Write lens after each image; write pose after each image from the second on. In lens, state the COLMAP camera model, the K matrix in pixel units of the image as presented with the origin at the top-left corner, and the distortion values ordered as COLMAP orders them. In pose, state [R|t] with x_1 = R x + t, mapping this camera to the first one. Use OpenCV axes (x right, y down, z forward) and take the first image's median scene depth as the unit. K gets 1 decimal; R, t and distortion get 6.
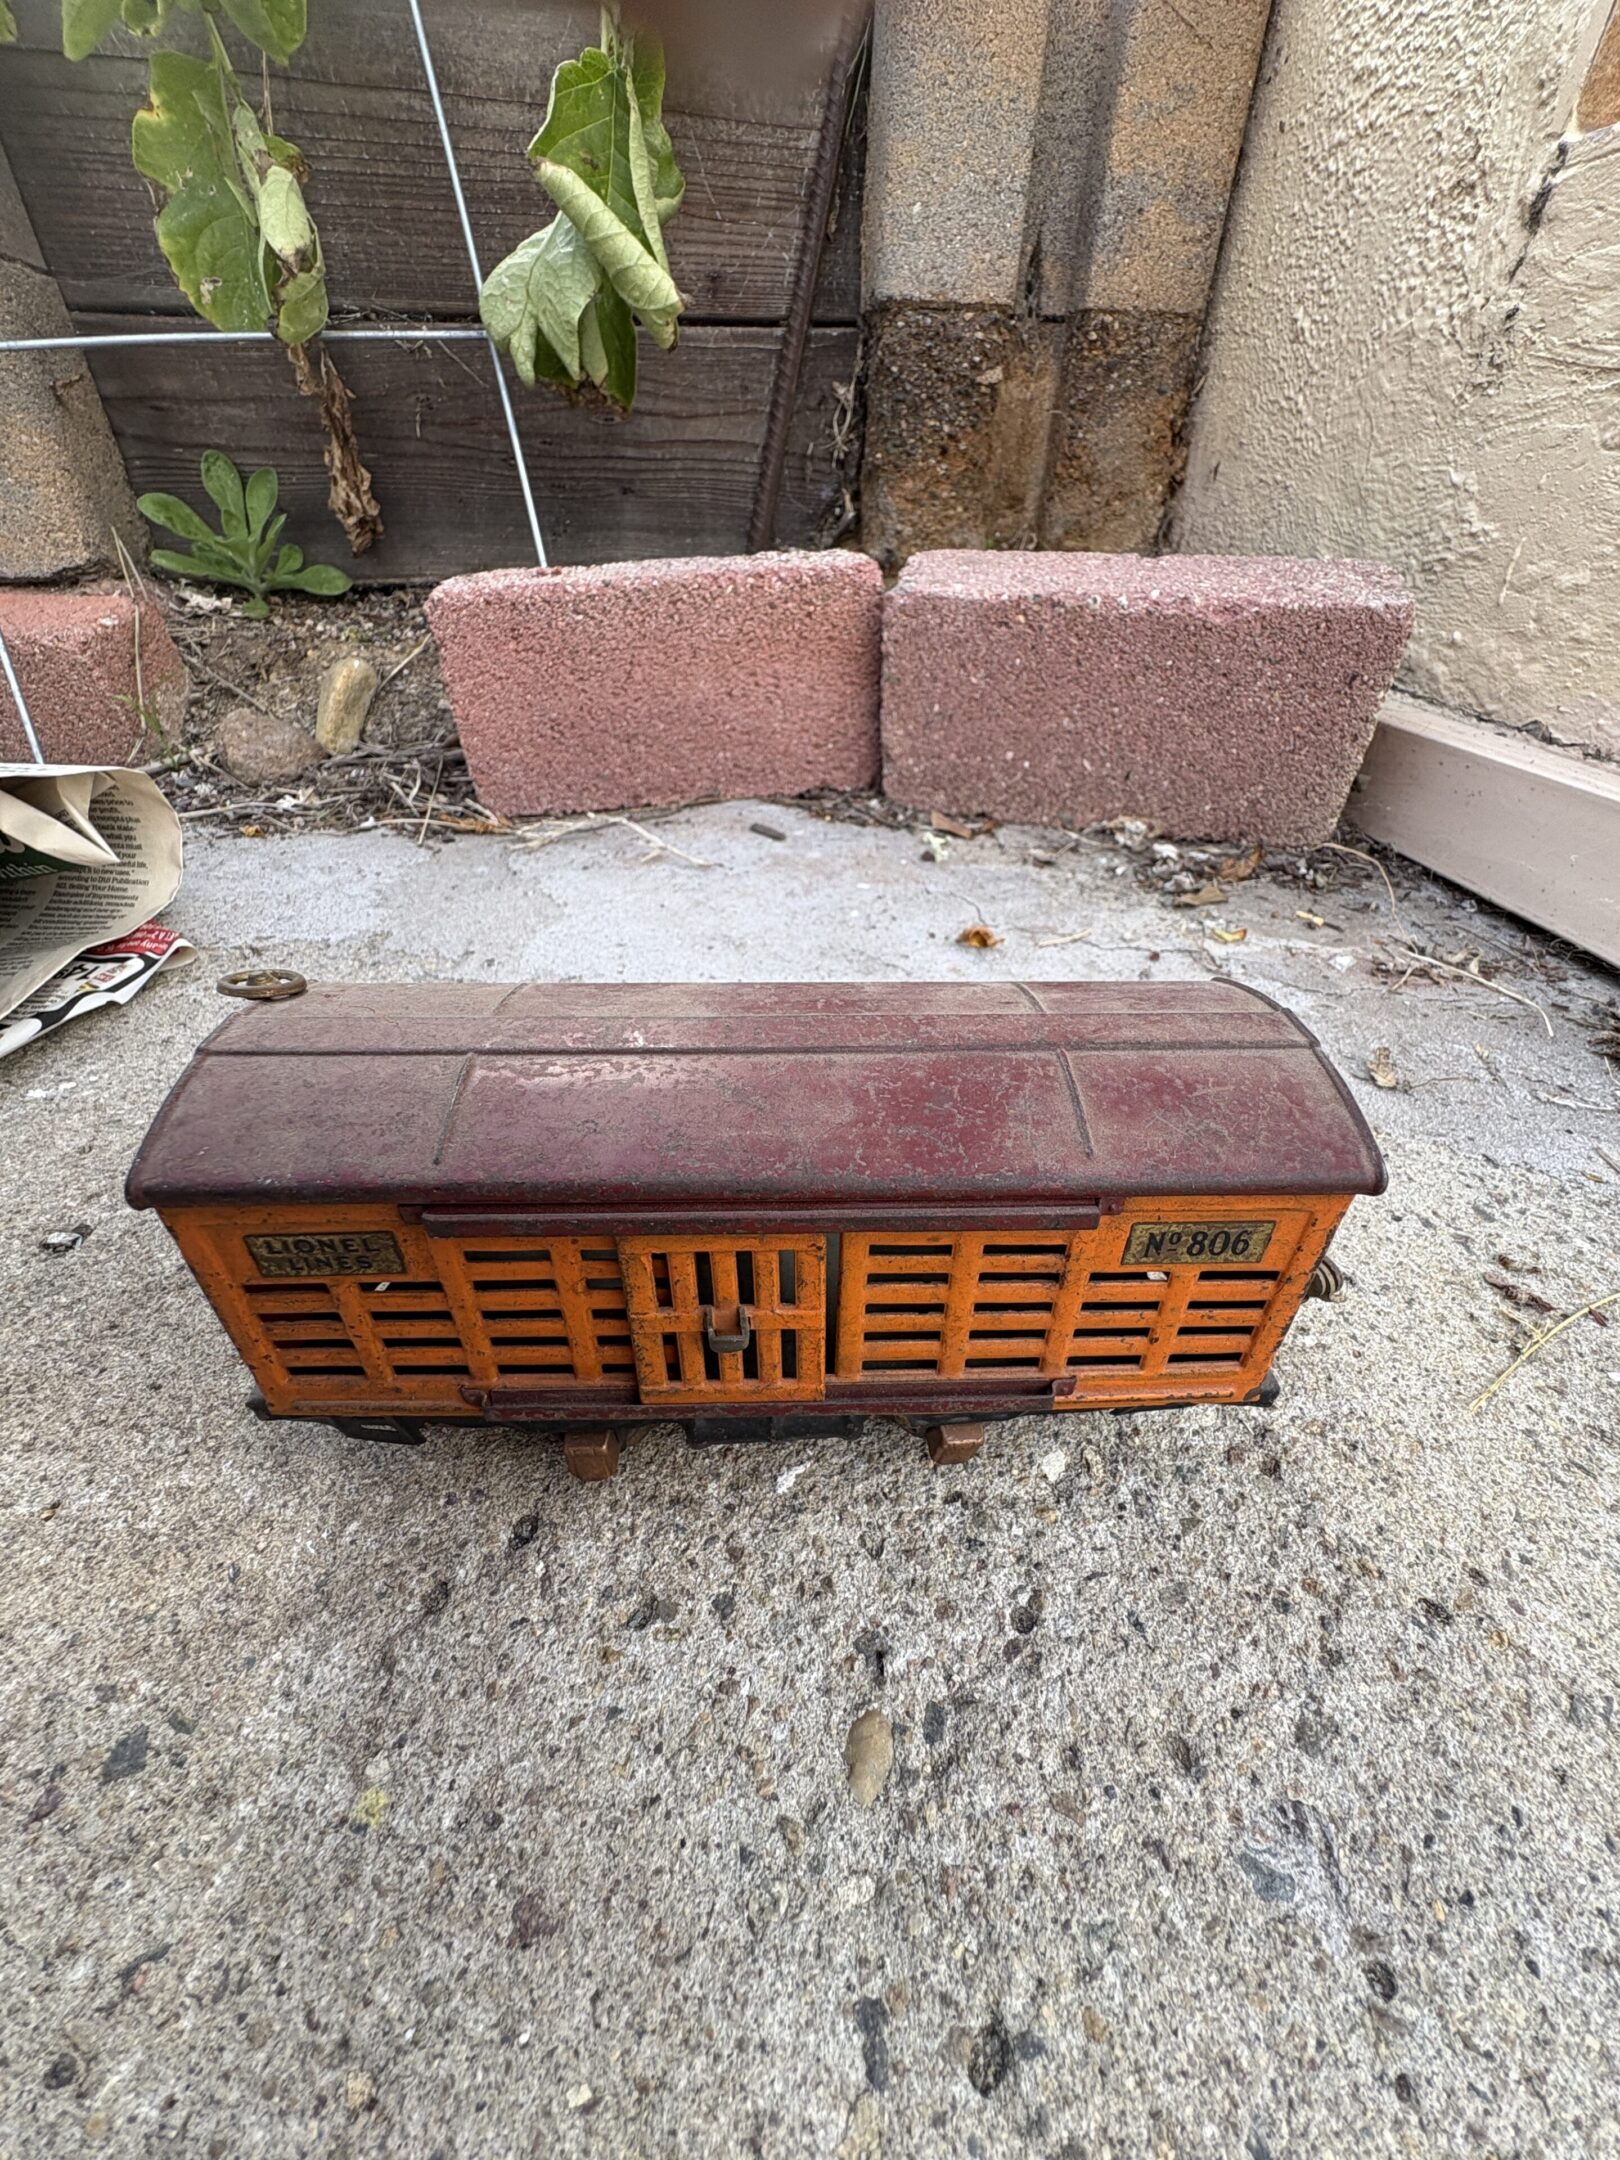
lens RADIAL K [[862.2, 0, 810.7], [0, 862.2, 1084.4], [0, 0, 1]] dist [0.000887, -0.000287]
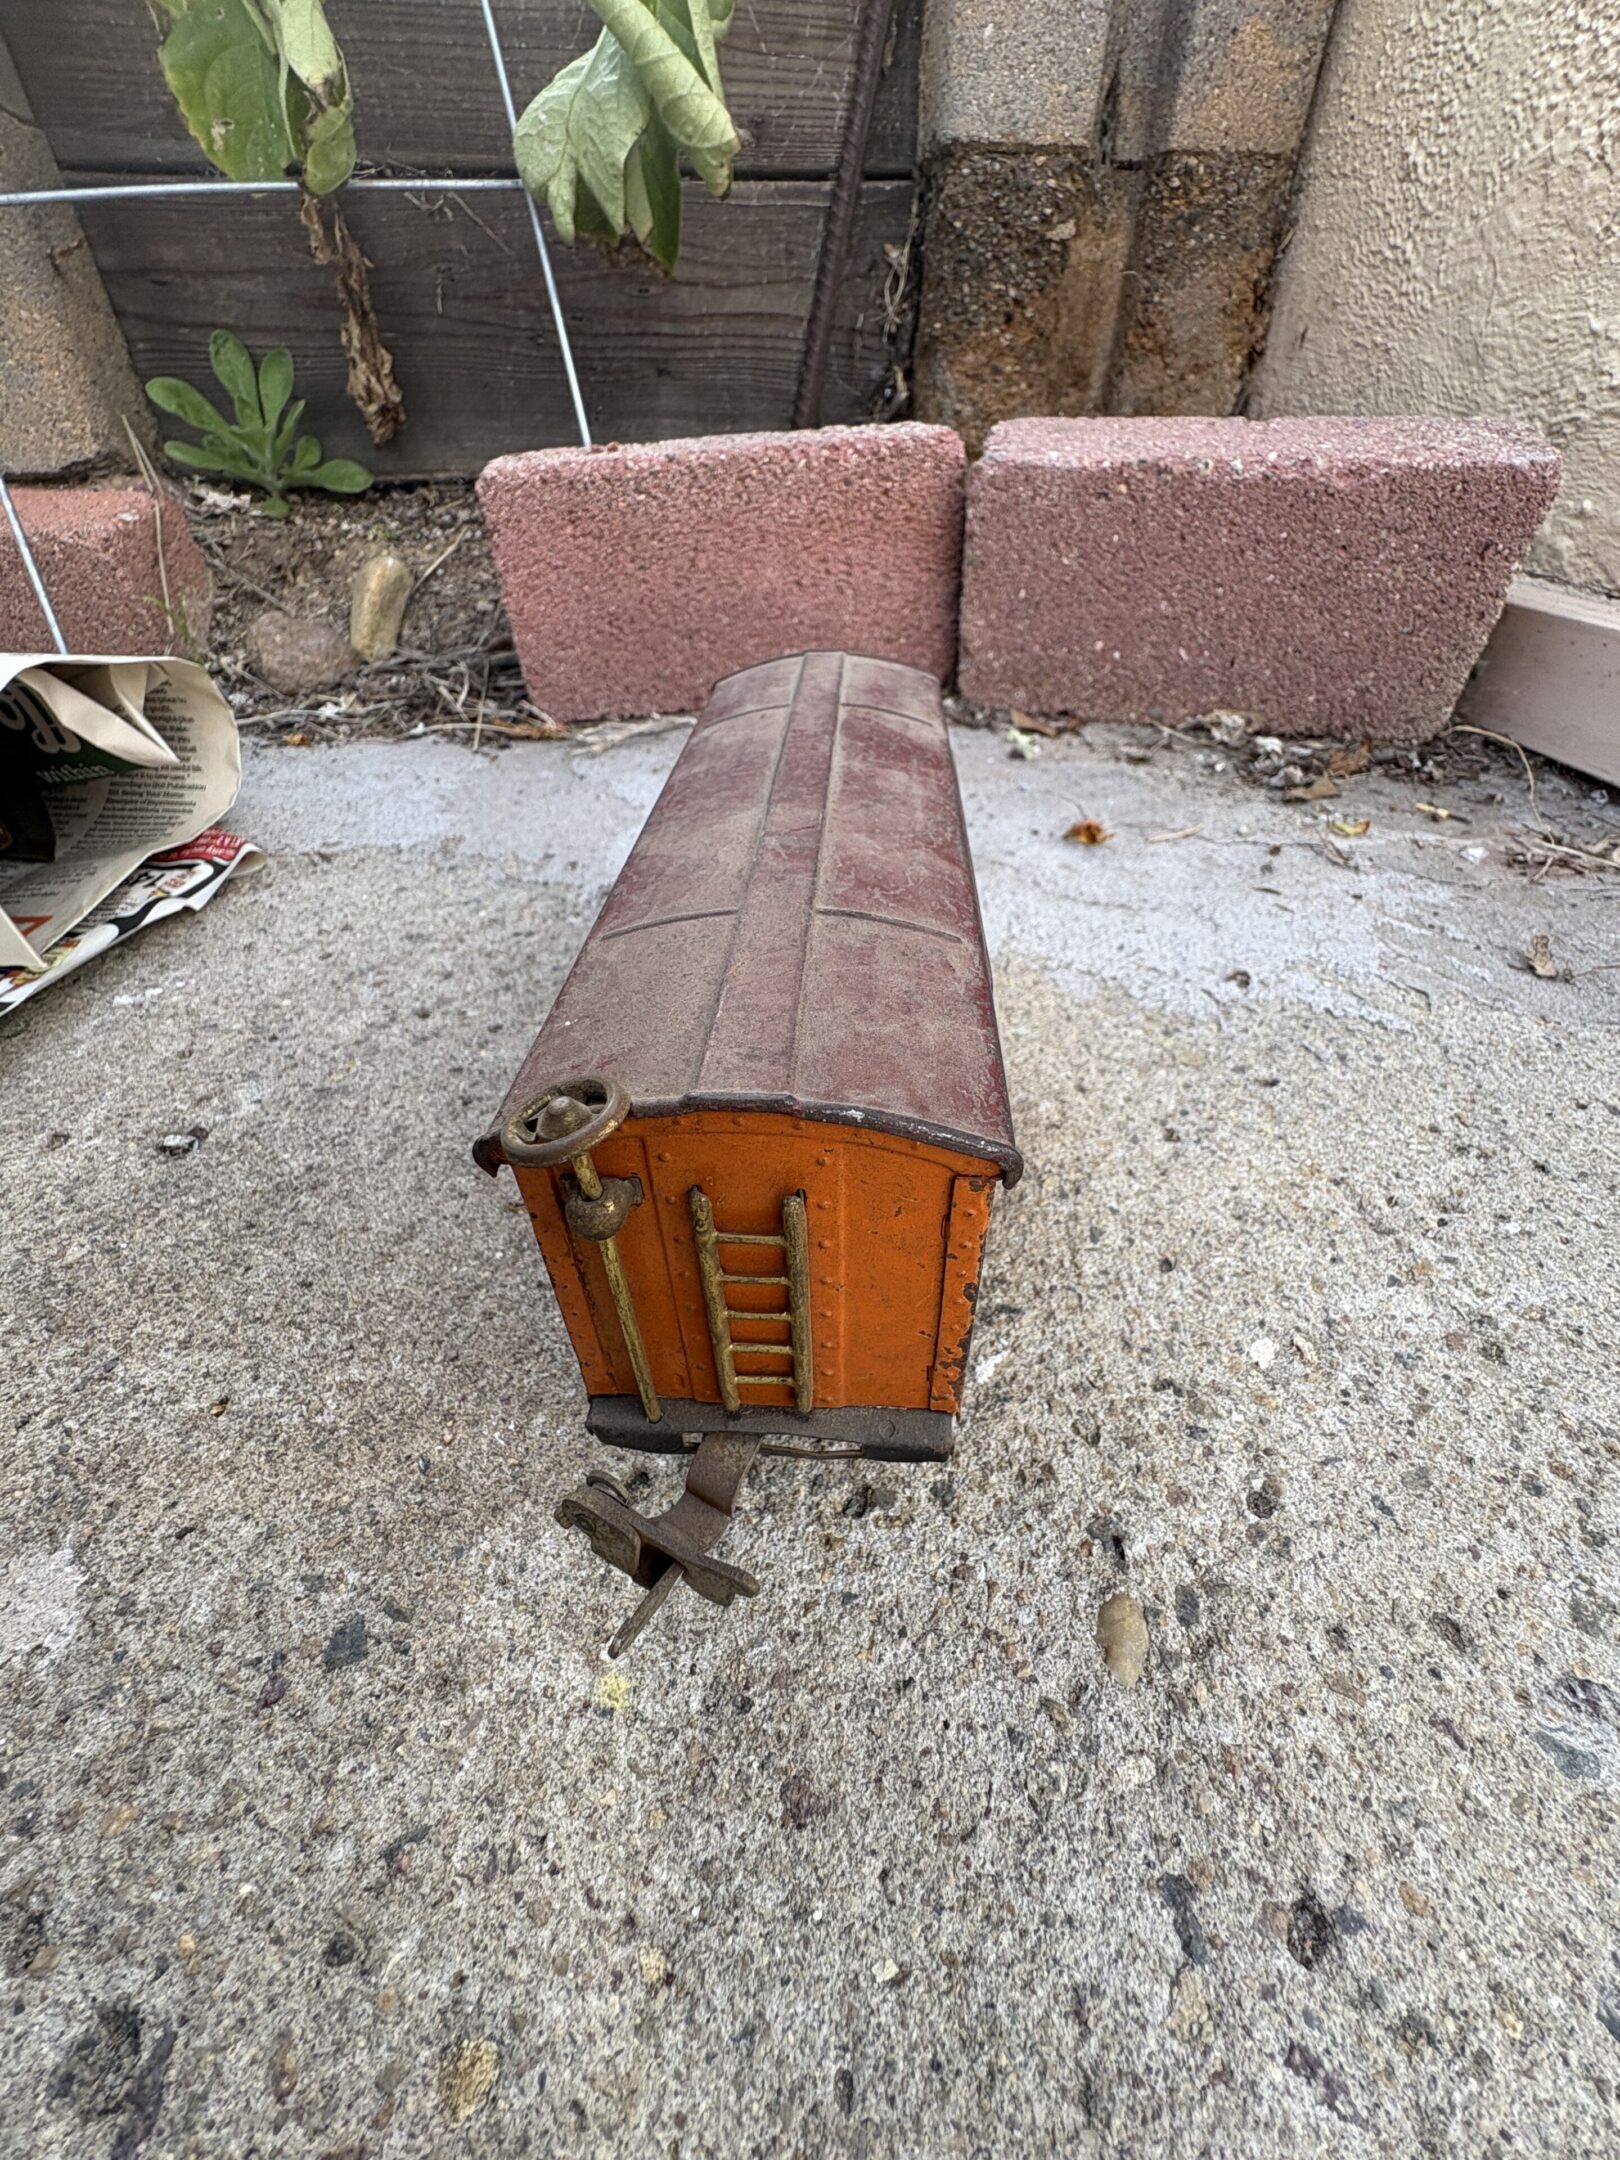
lens RADIAL K [[862.2, 0, 809.7], [0, 862.2, 1085.2], [0, 0, 1]] dist [0.000887, -0.000287]
pose [[0.999938, -0.009711, -0.005465, -0.093174], [0.010052, 0.997752, 0.066258, 0.034948], [0.004809, -0.066309, 0.997788, 0.030059]]
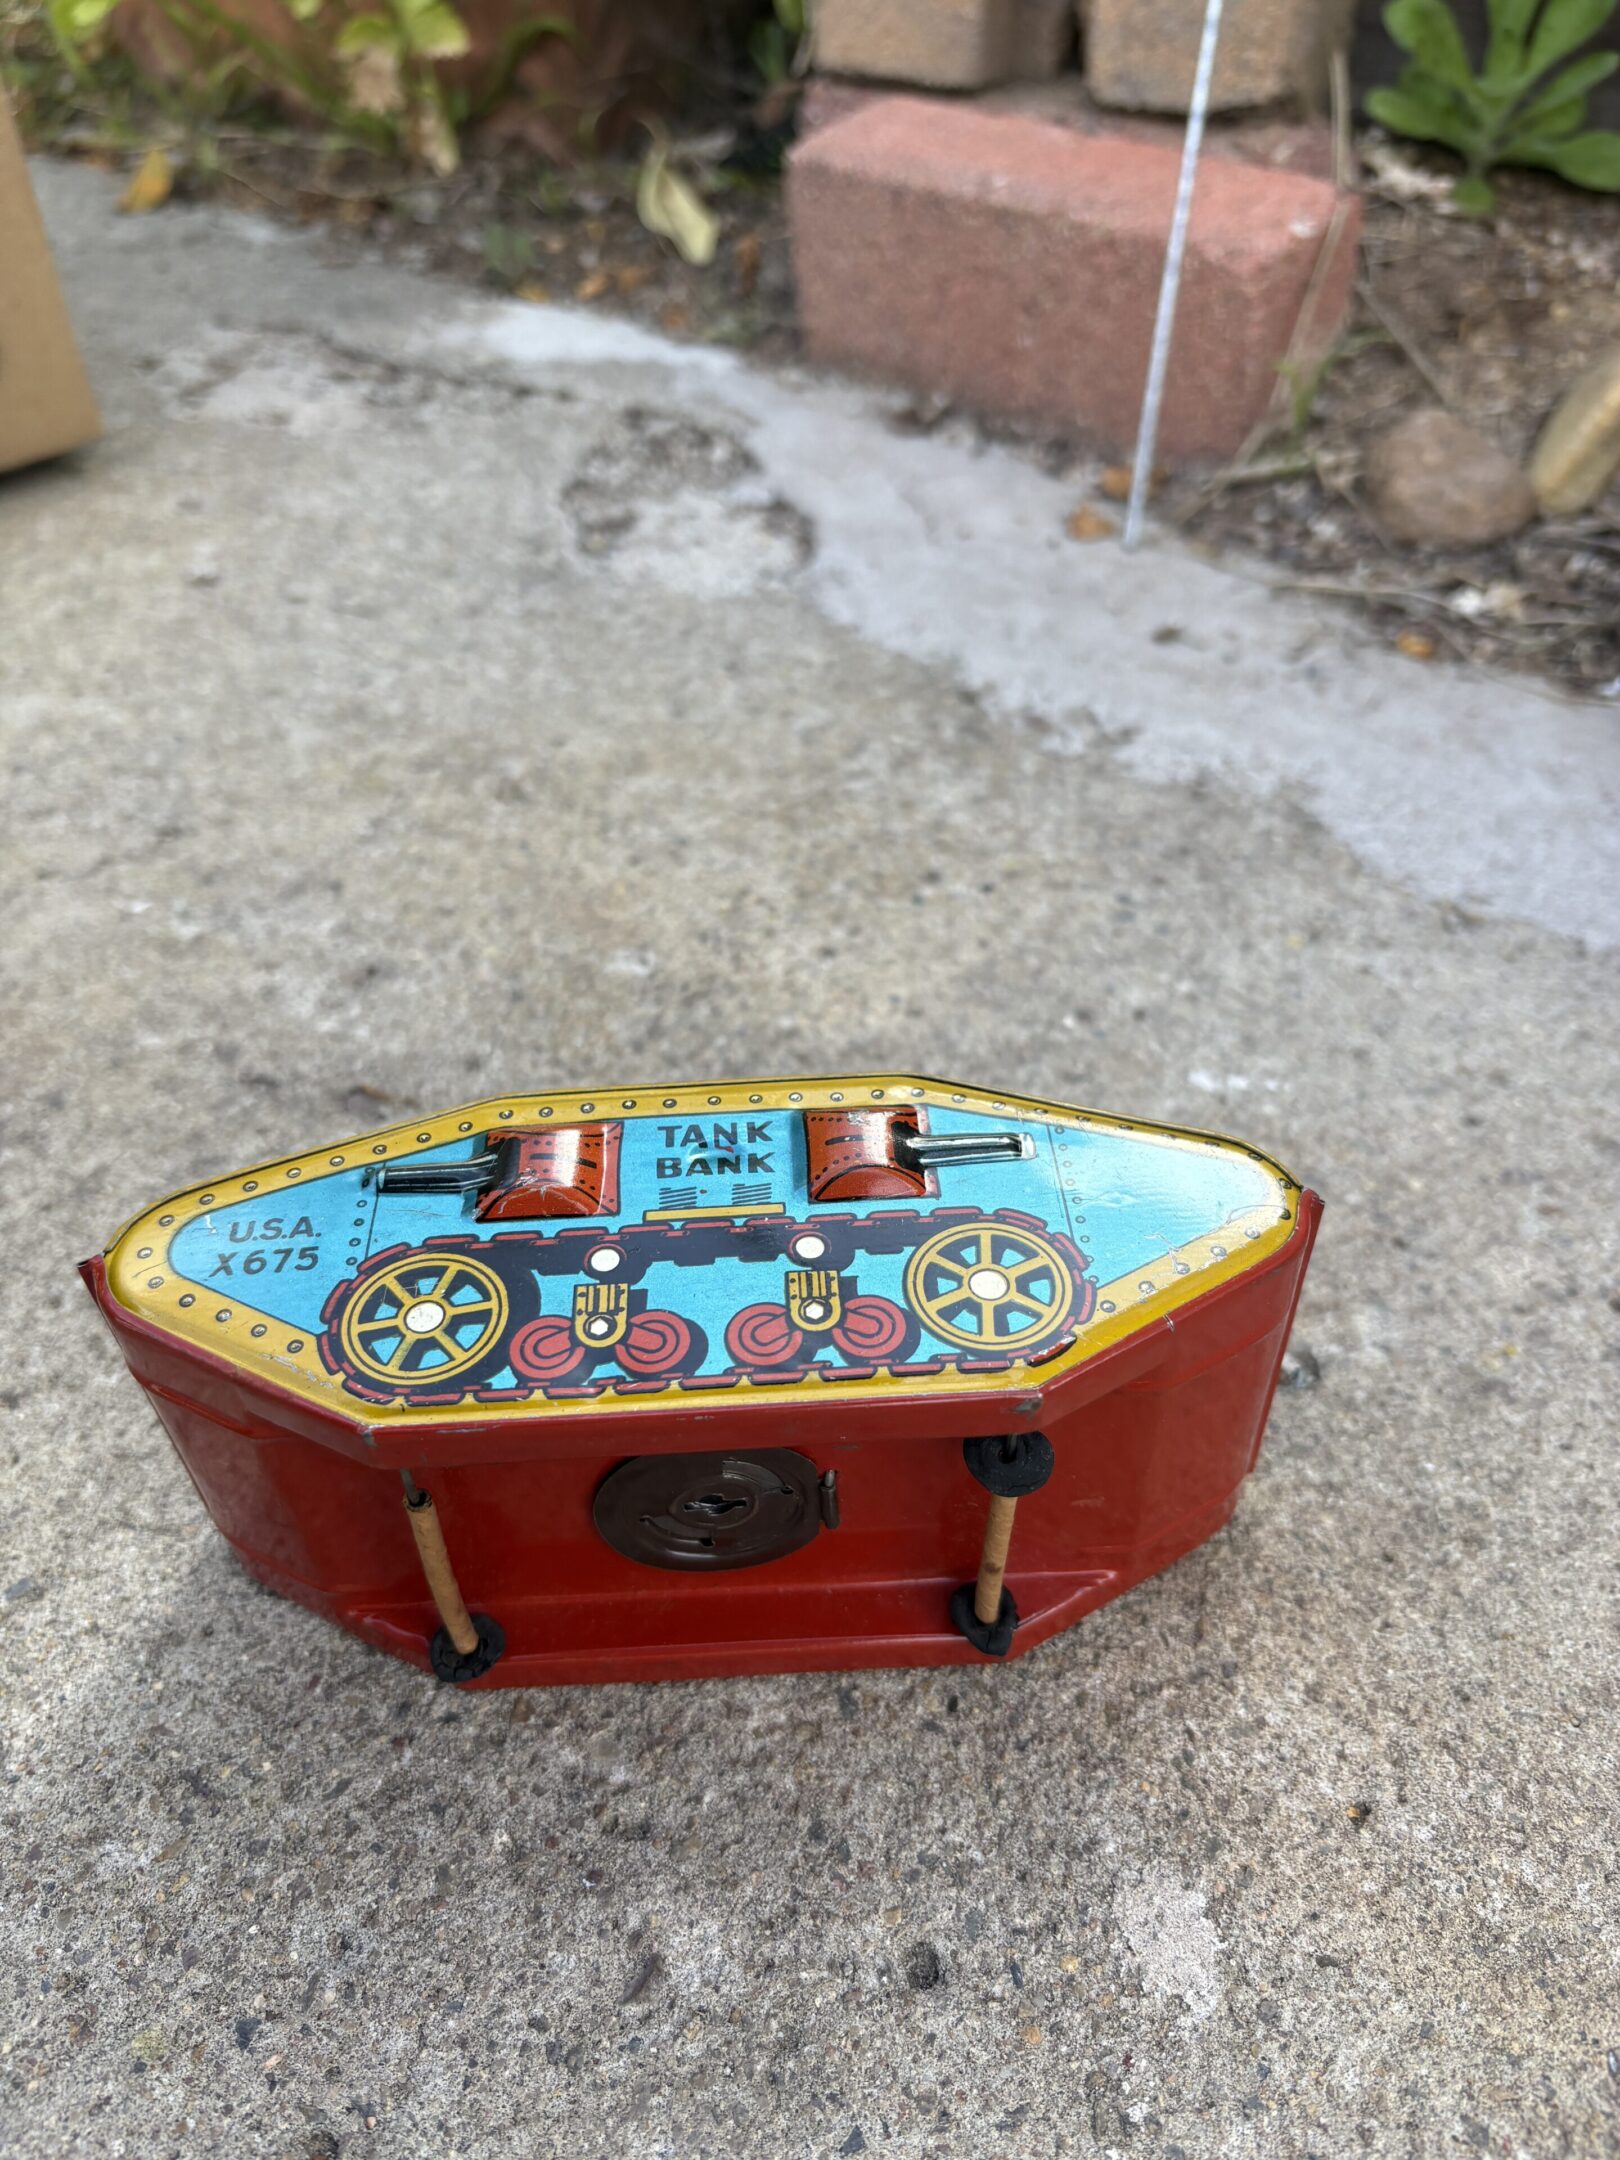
lens RADIAL K [[1695.0, 0, 824.0], [0, 1695.0, 1092.2], [0, 0, 1]] dist [-0.005826, -0.010862]
pose [[0.785396, 0.407184, -0.466212, -0.349178], [-0.372813, 0.912416, 0.168841, -0.067892], [0.494129, 0.041203, 0.868412, -0.235453]]
